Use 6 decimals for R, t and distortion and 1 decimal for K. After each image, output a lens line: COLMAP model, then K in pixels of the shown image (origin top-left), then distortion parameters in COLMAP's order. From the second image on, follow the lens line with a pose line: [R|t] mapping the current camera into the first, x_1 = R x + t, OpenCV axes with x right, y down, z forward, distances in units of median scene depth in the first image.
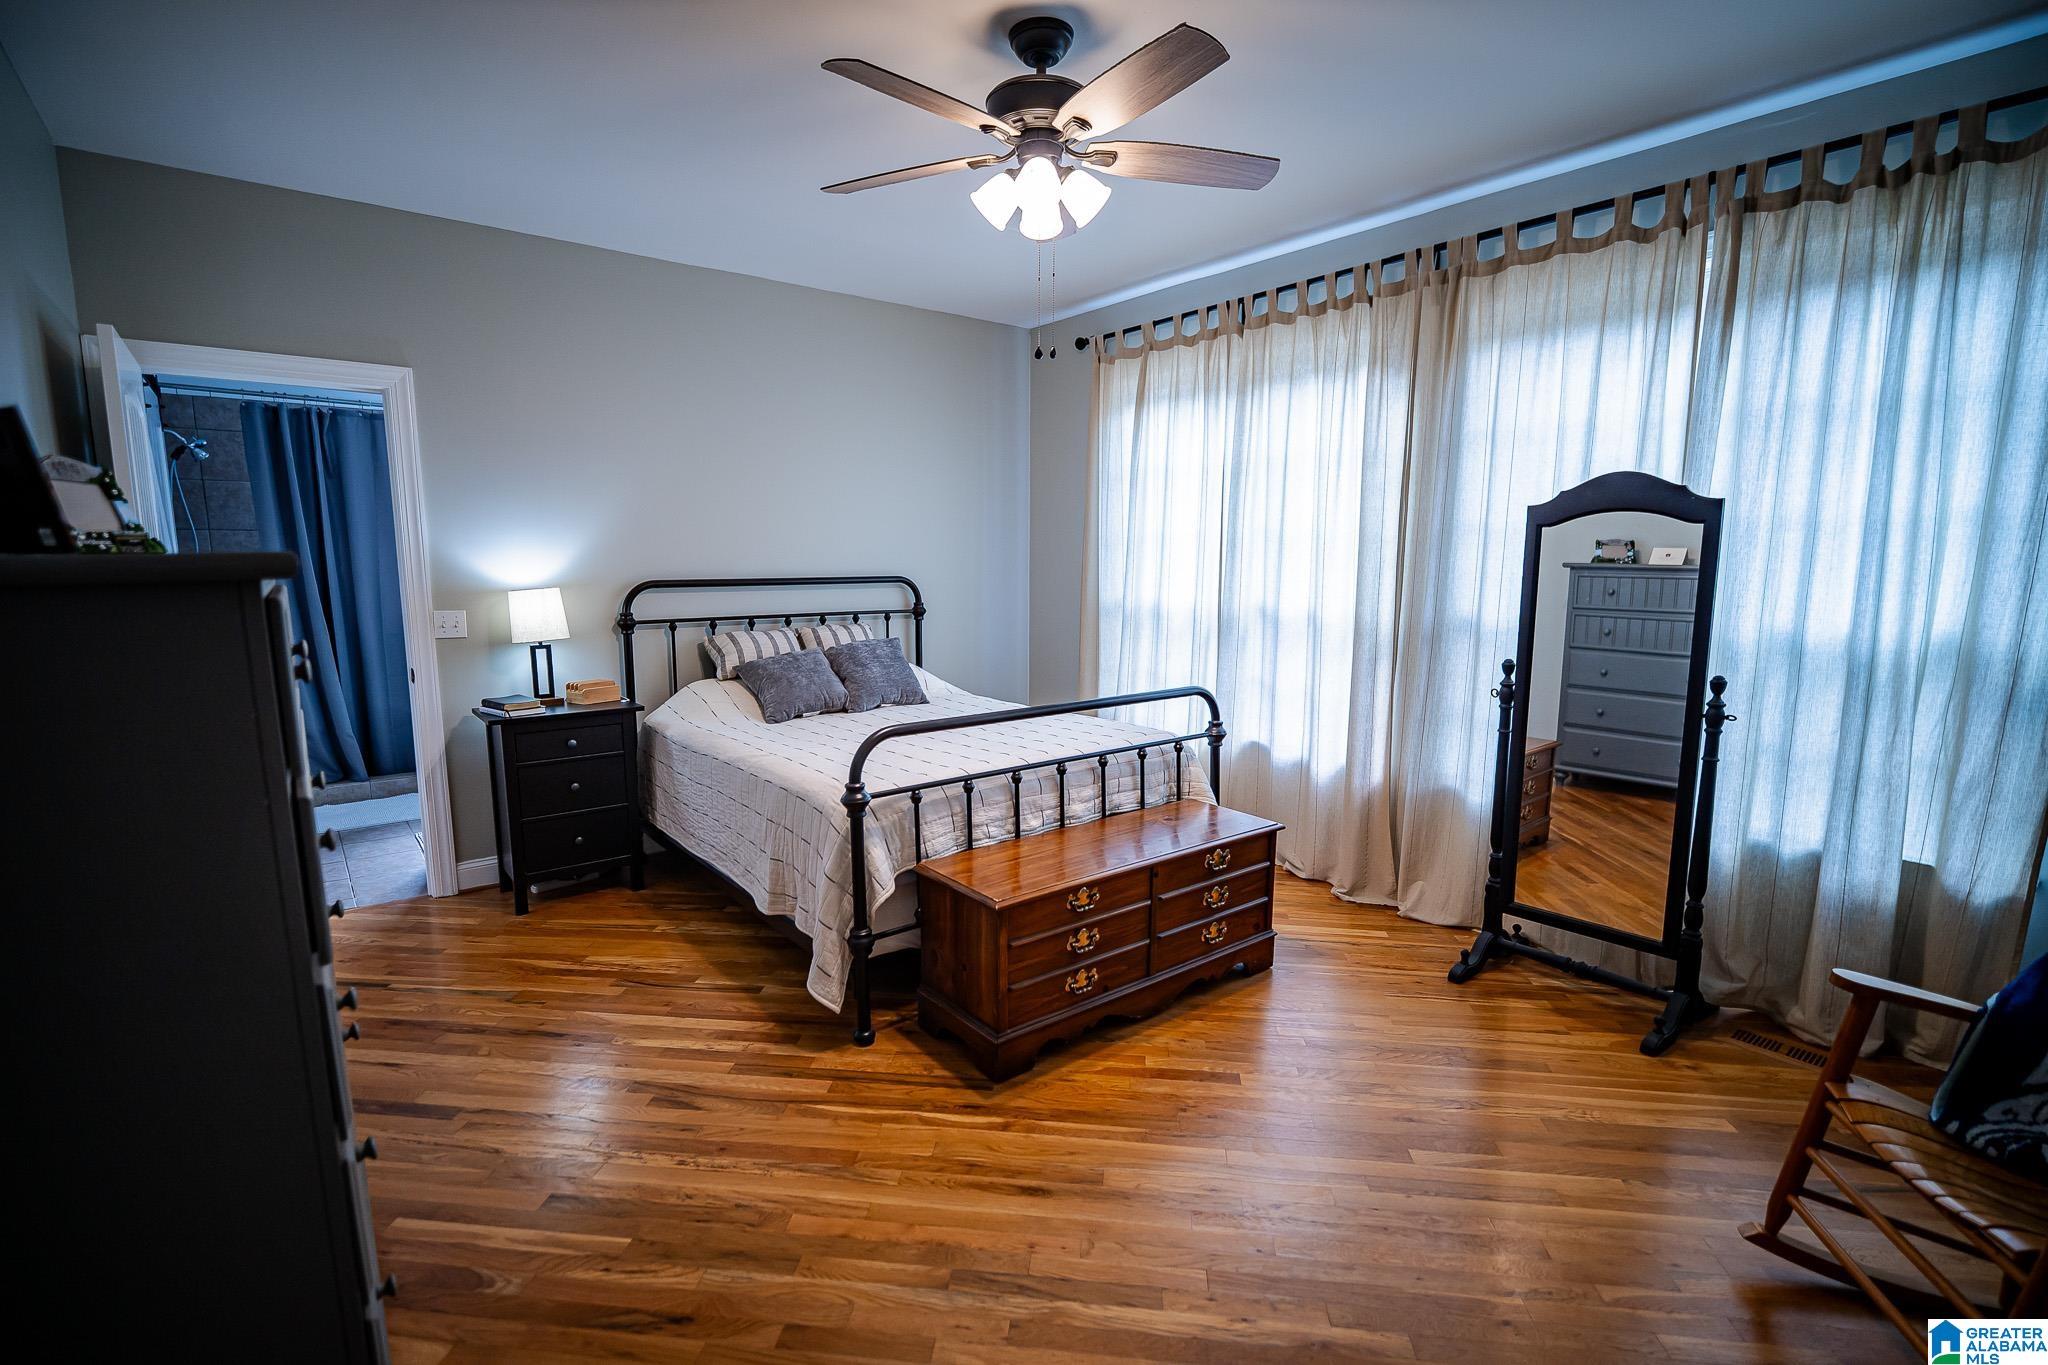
lens RADIAL K [[942.4, 0, 1023.3], [0, 942.4, 688.7], [0, 0, 1]] dist [0.010045, -0.000166]
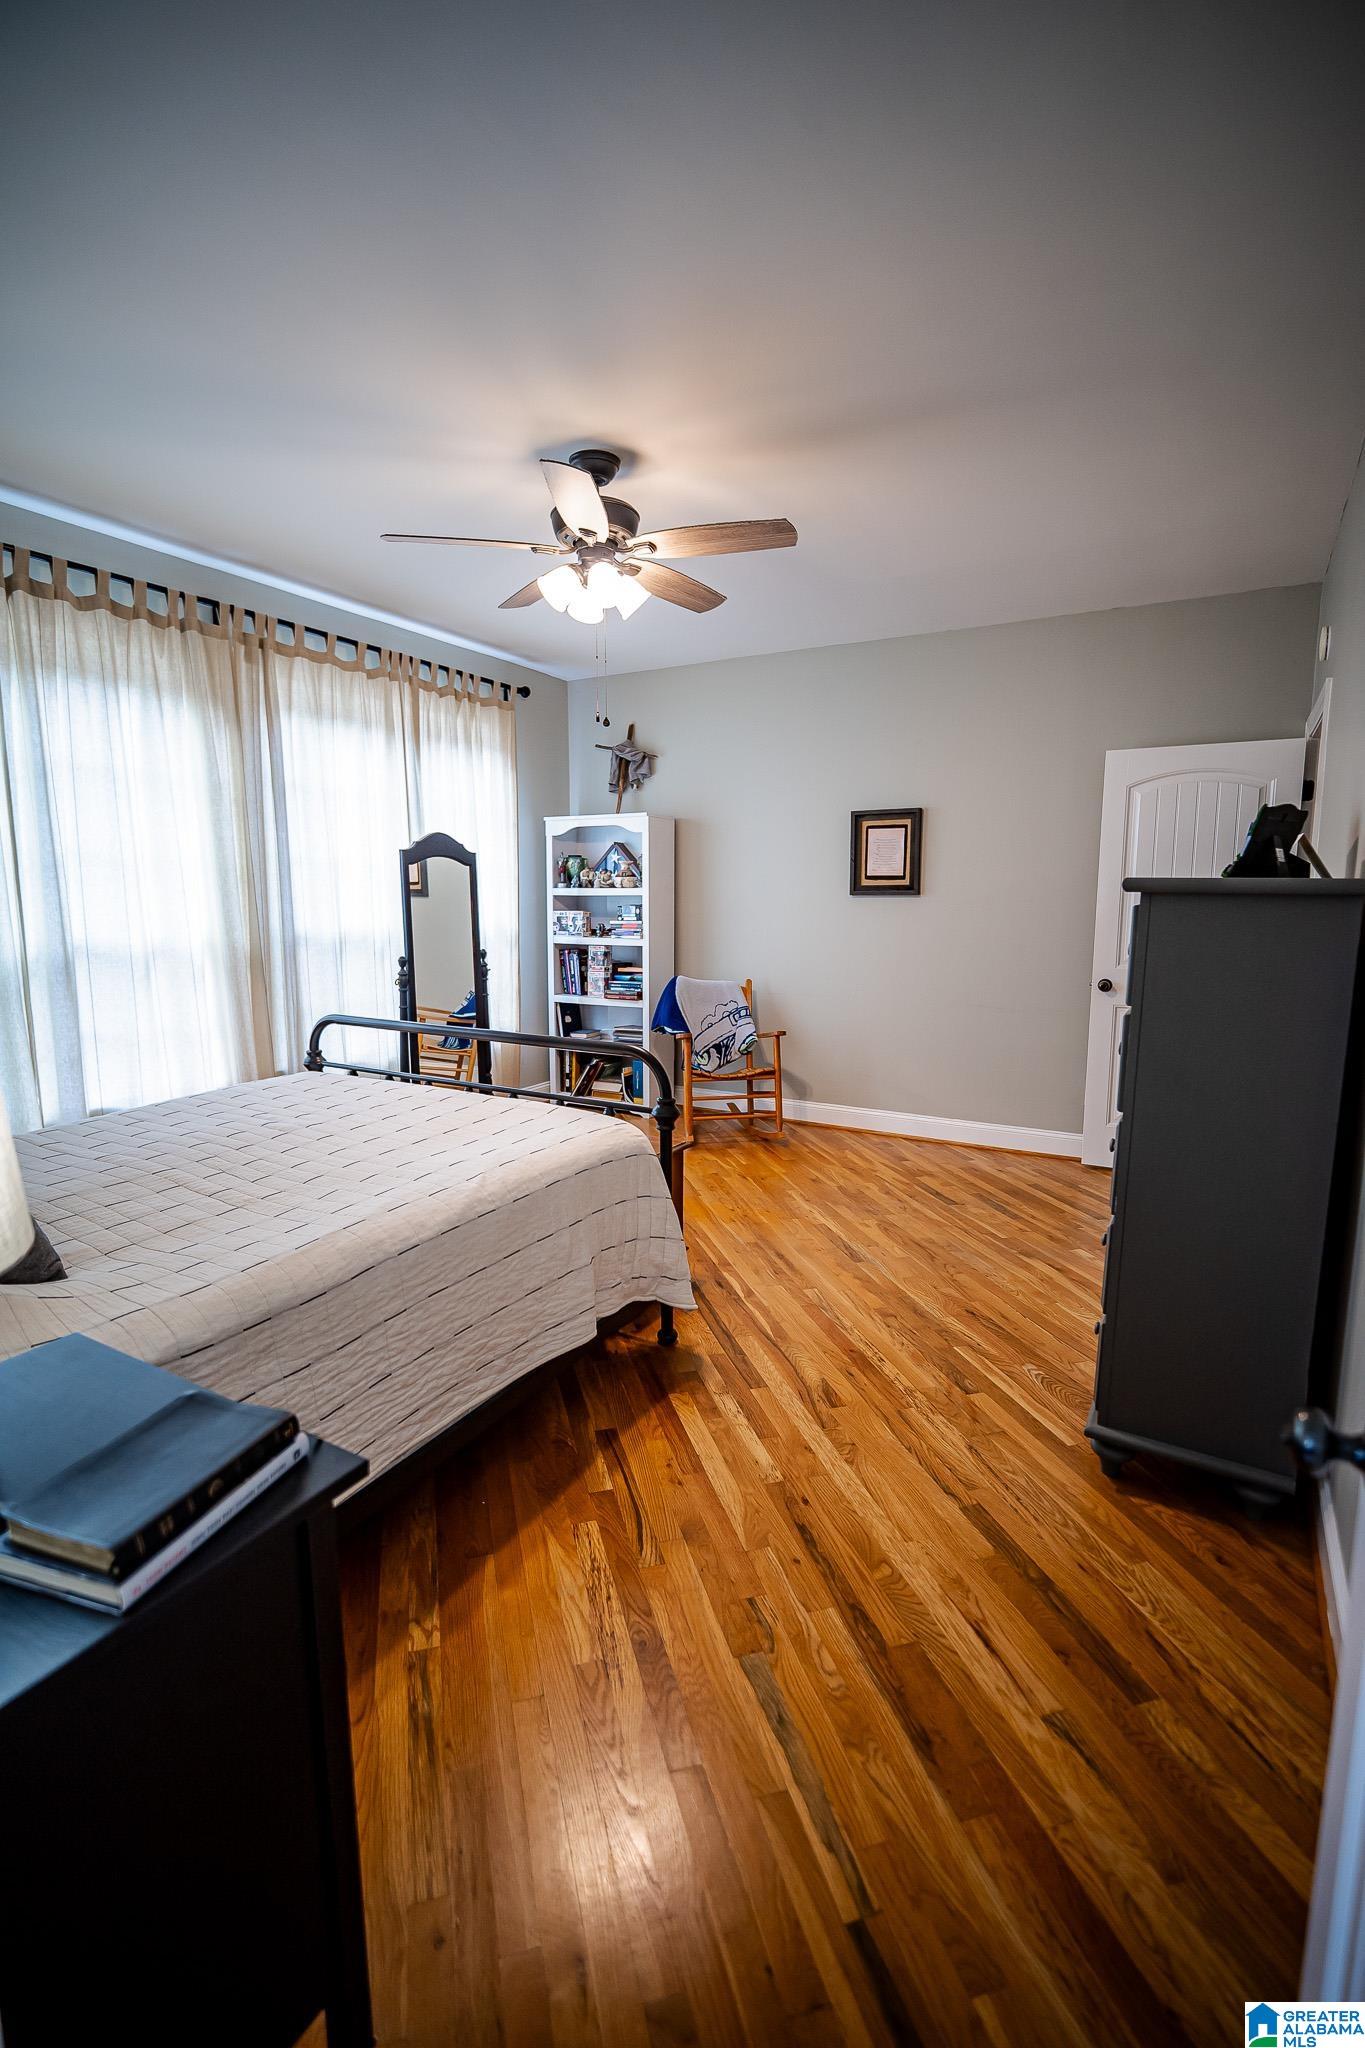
lens RADIAL K [[942.4, 0, 685.2], [0, 942.4, 1027.5], [0, 0, 1]] dist [0.010045, -0.000166]
pose [[-0.376781, -0.129967, 0.917139, -1.084682], [0.143031, 0.970070, 0.196228, -0.164147], [-0.915193, 0.205114, -0.346915, 1.270134]]
